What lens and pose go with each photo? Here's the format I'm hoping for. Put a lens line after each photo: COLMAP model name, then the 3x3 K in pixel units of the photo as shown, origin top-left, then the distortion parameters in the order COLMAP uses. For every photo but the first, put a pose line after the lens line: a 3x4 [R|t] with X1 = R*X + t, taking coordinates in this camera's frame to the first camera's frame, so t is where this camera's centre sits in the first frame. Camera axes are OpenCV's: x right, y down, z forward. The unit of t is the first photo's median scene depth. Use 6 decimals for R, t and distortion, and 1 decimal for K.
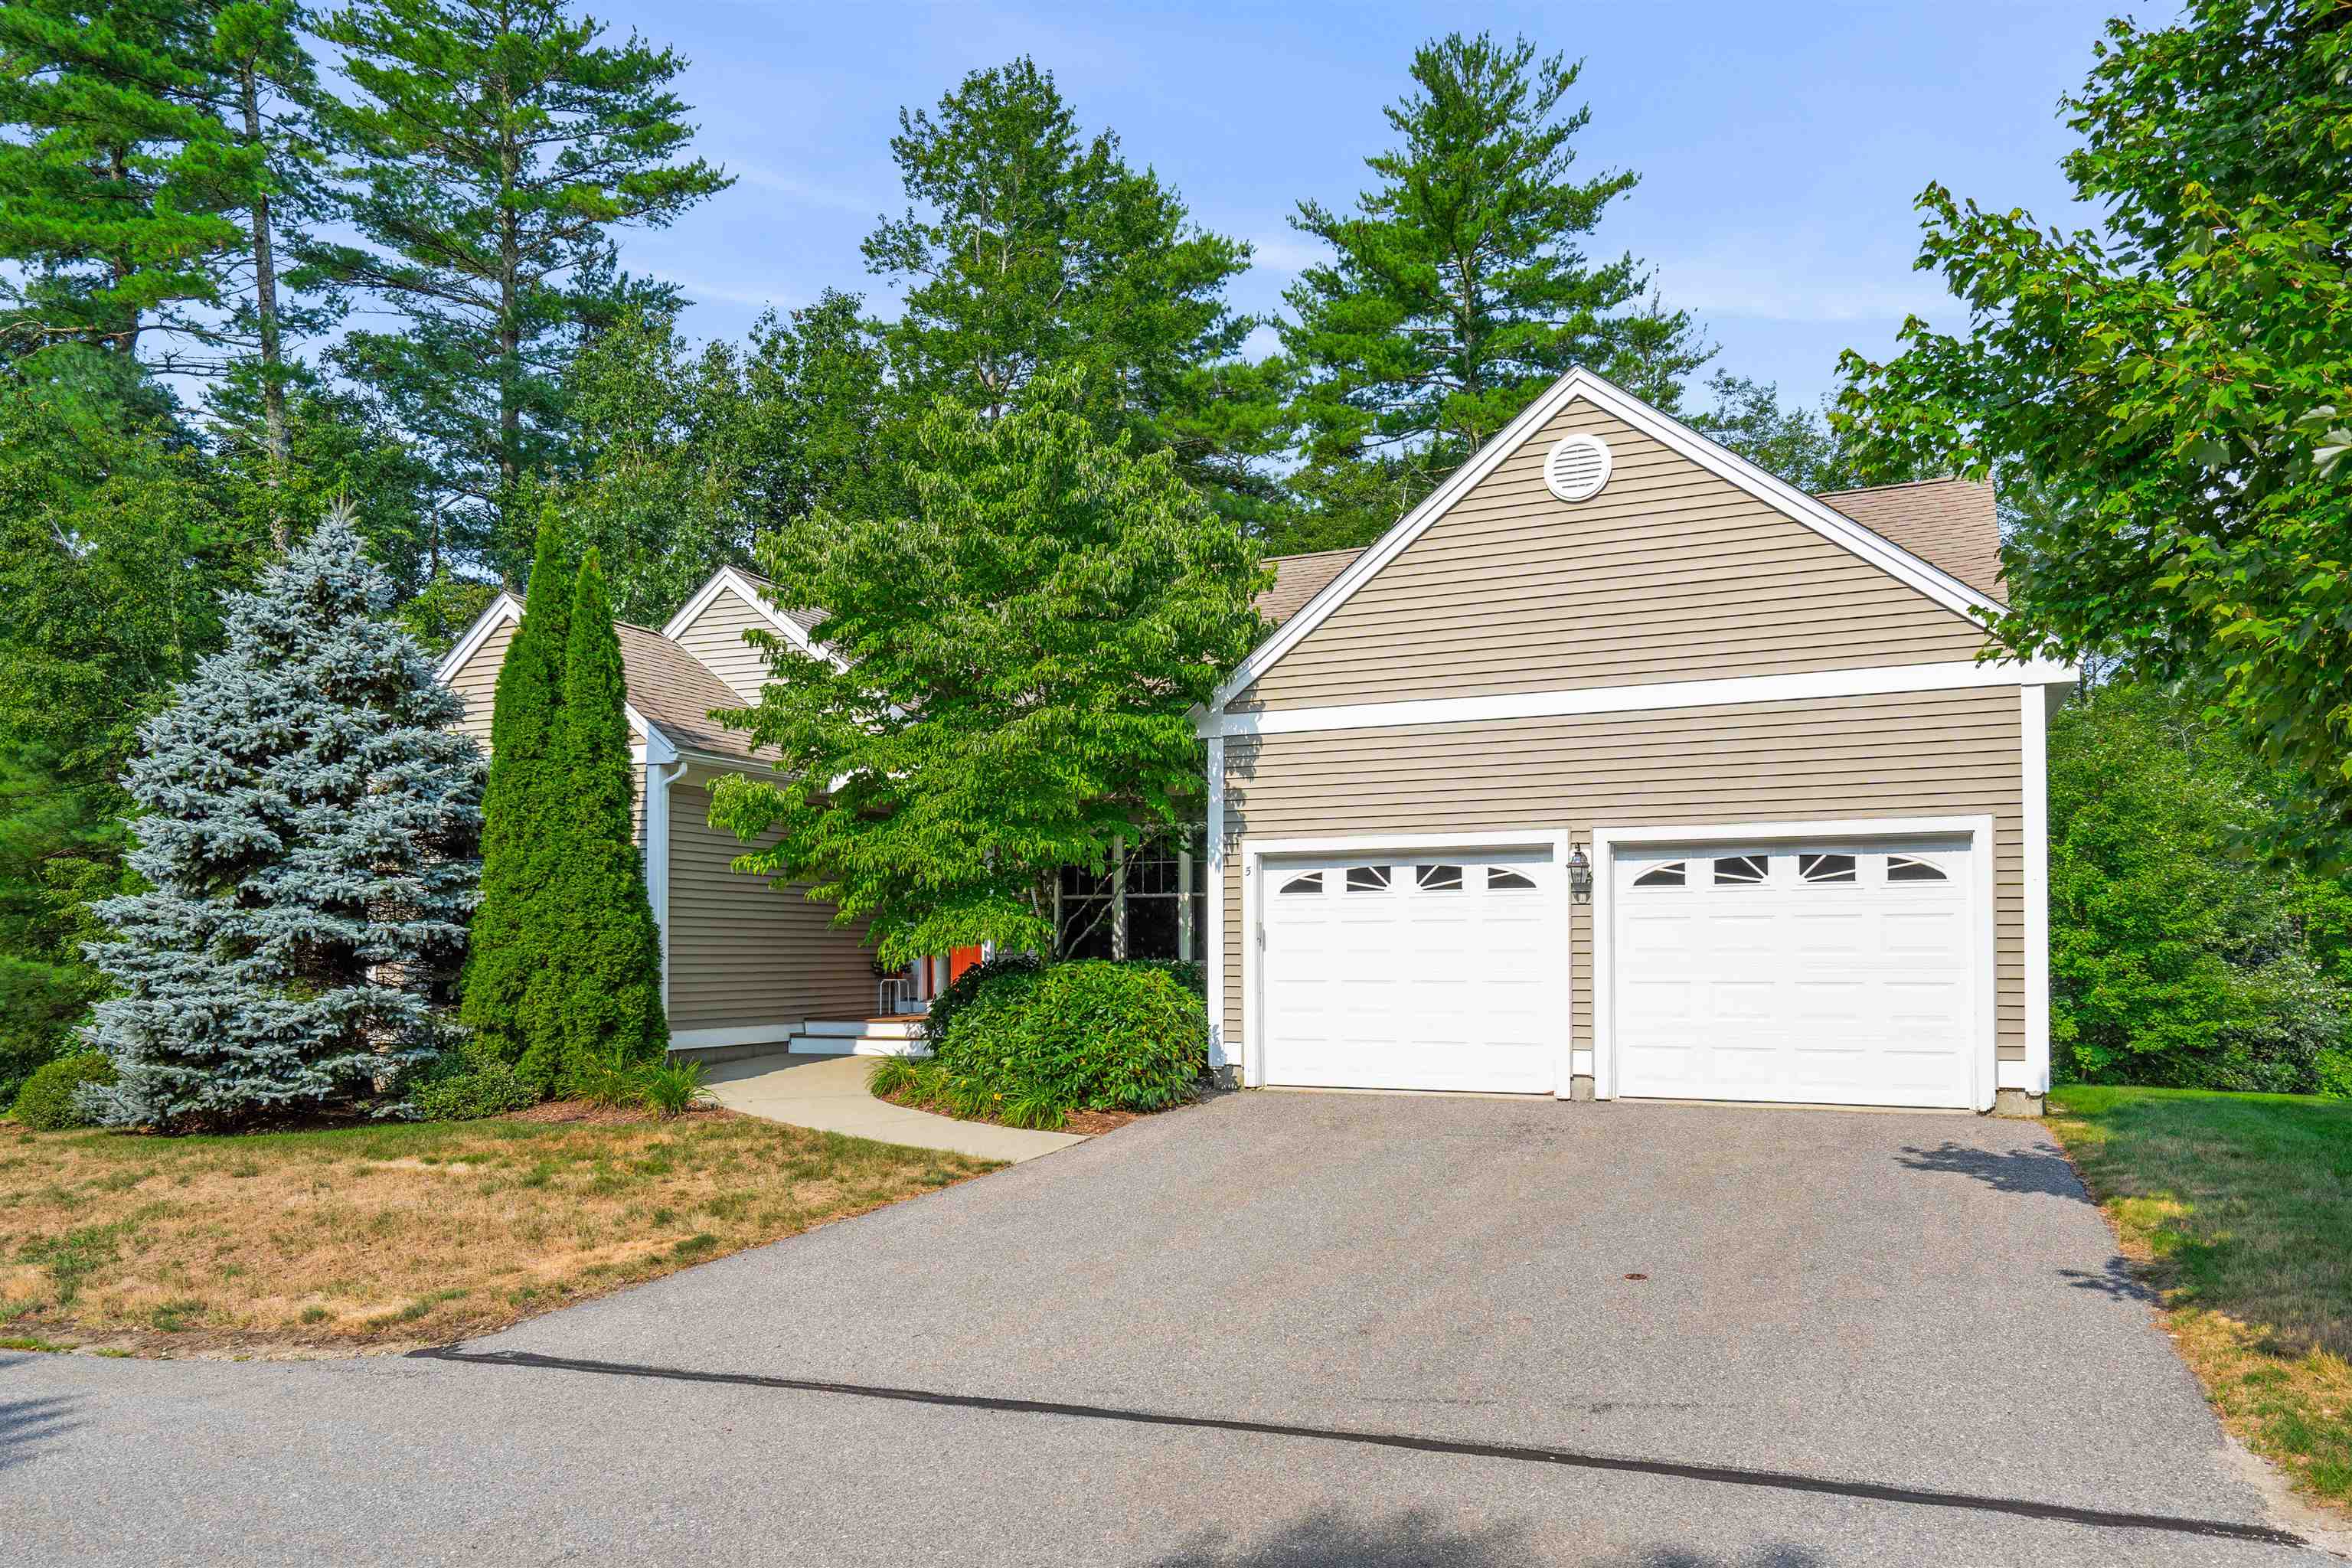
lens RADIAL K [[1488.2, 0, 1178.4], [0, 1488.2, 677.6], [0, 0, 1]] dist [0.006827, 0.003254]
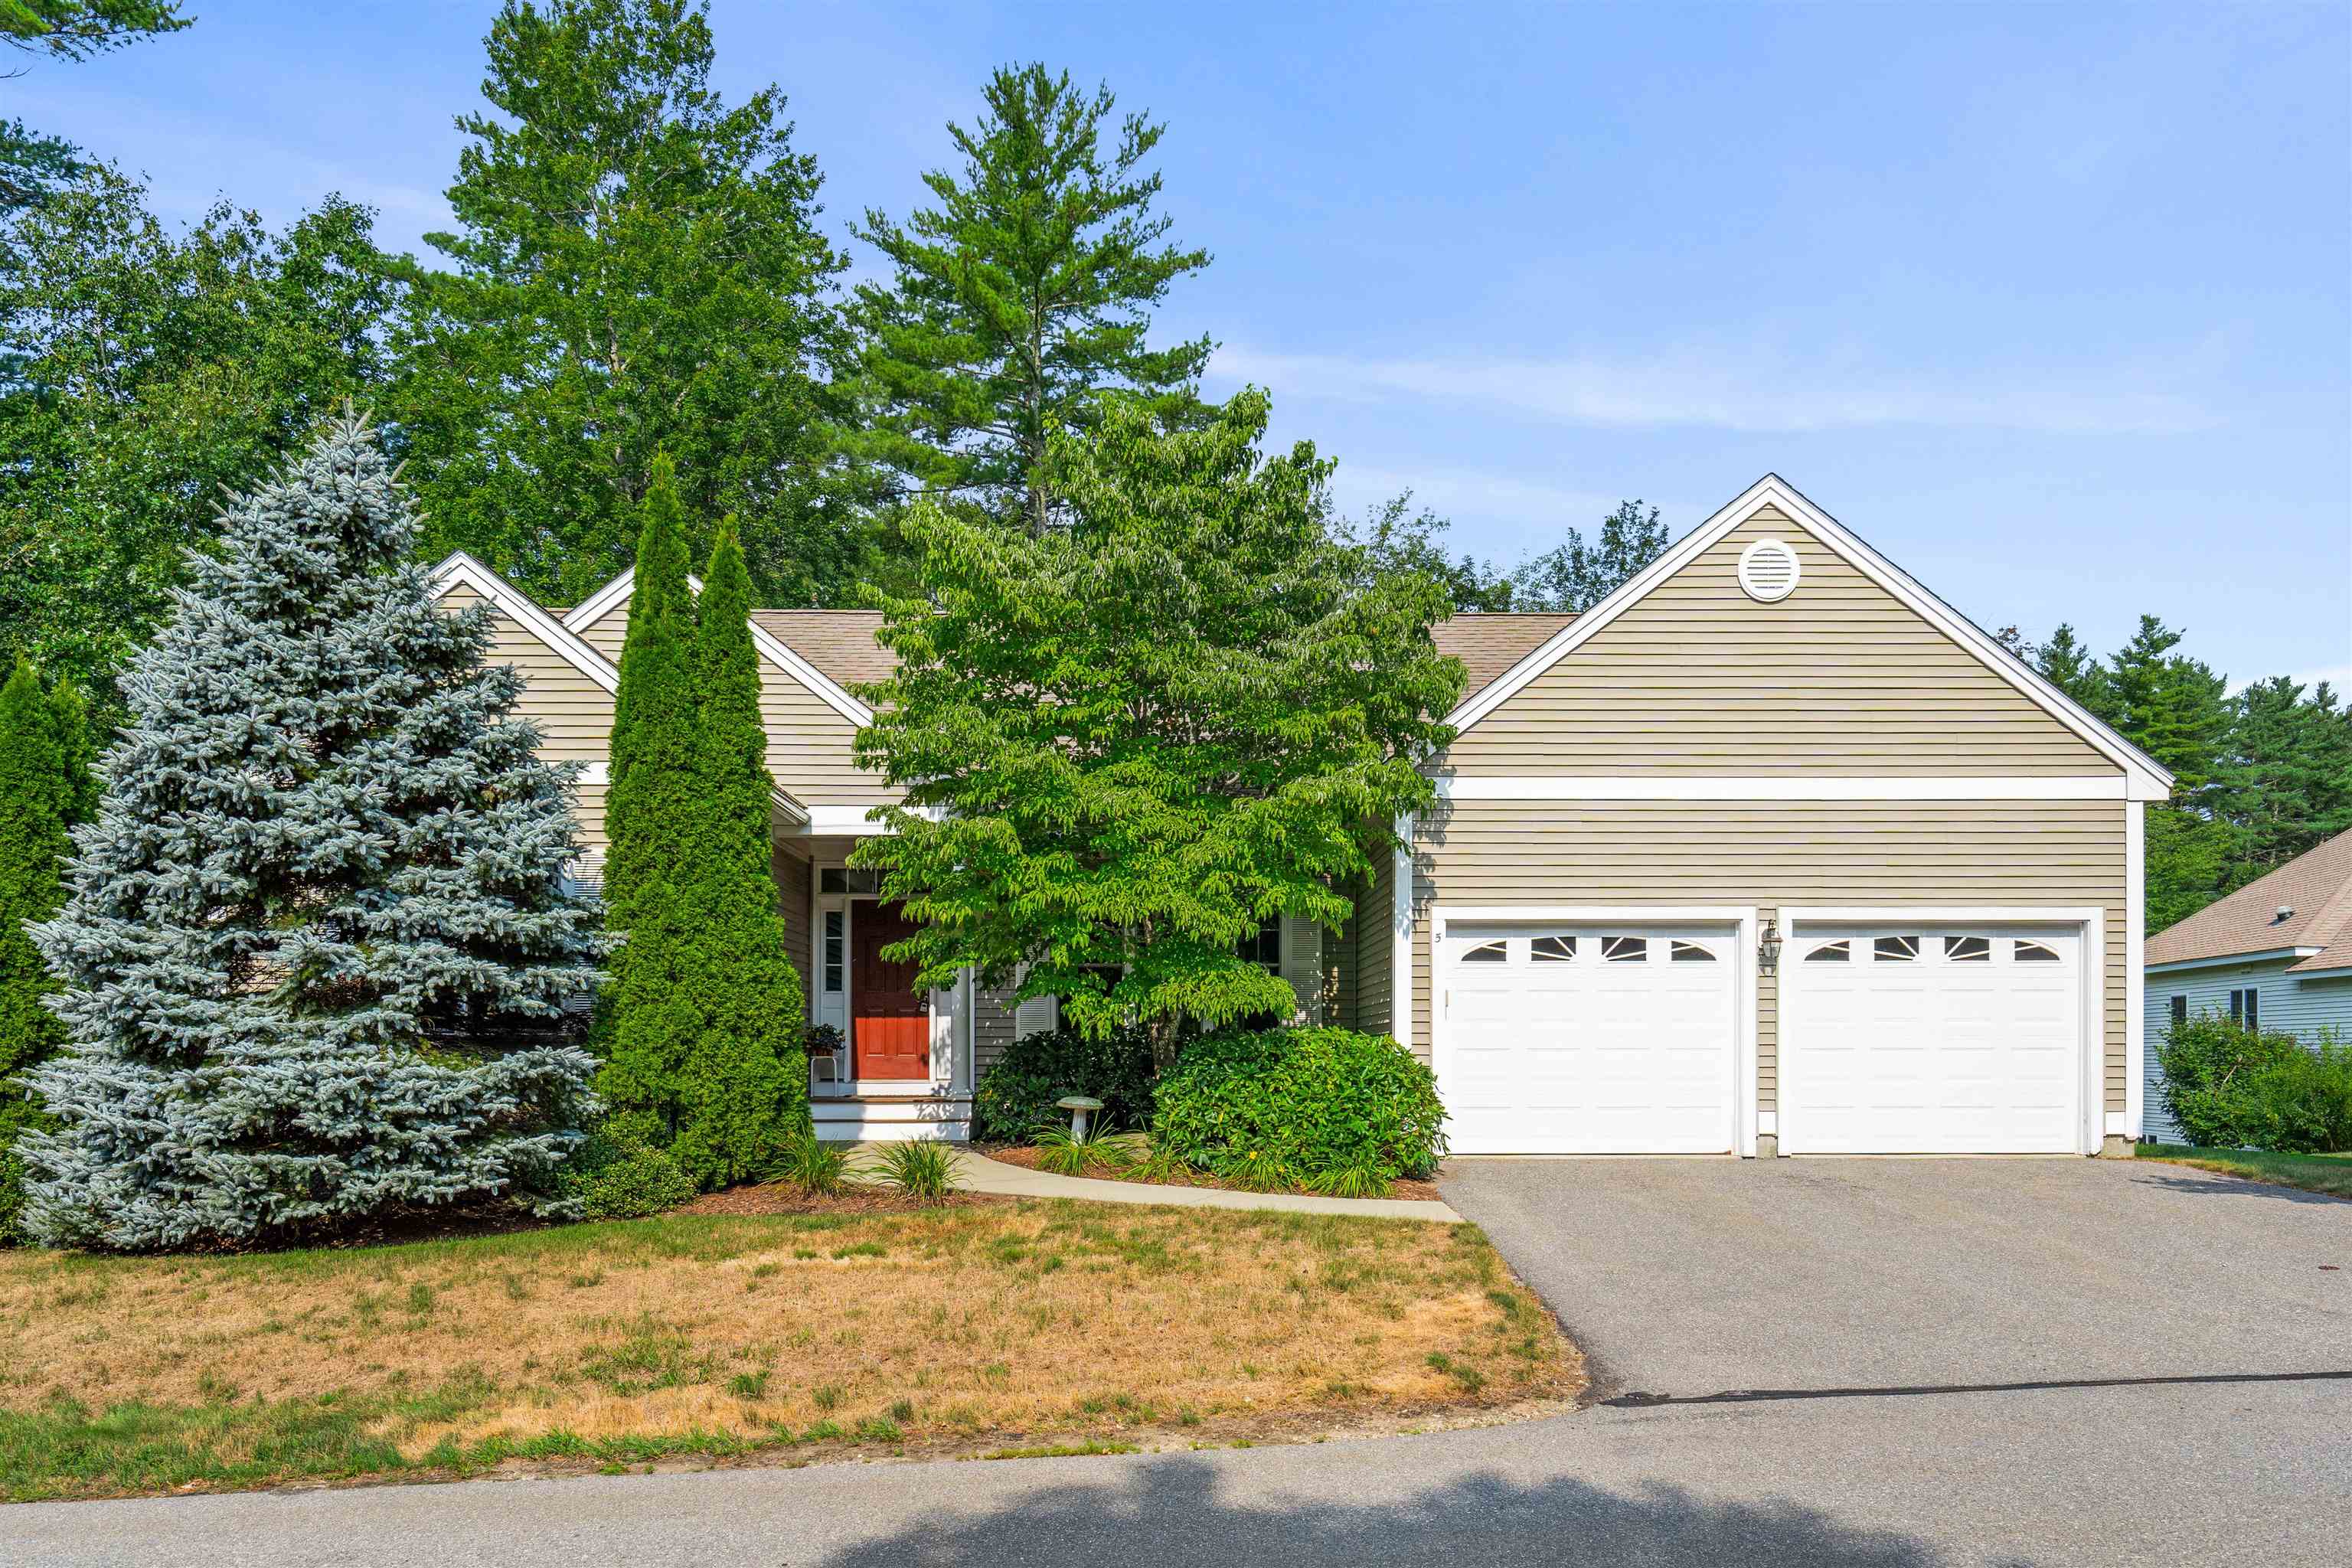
lens RADIAL K [[1628.9, 0, 1175.9], [0, 1628.9, 787.2], [0, 0, 1]] dist [0.004169, 0.004327]
pose [[0.910625, 0.069033, 0.407427, -0.581063], [-0.077012, 0.997025, 0.003194, 0.042898], [-0.405994, -0.034285, 0.913232, 0.097888]]
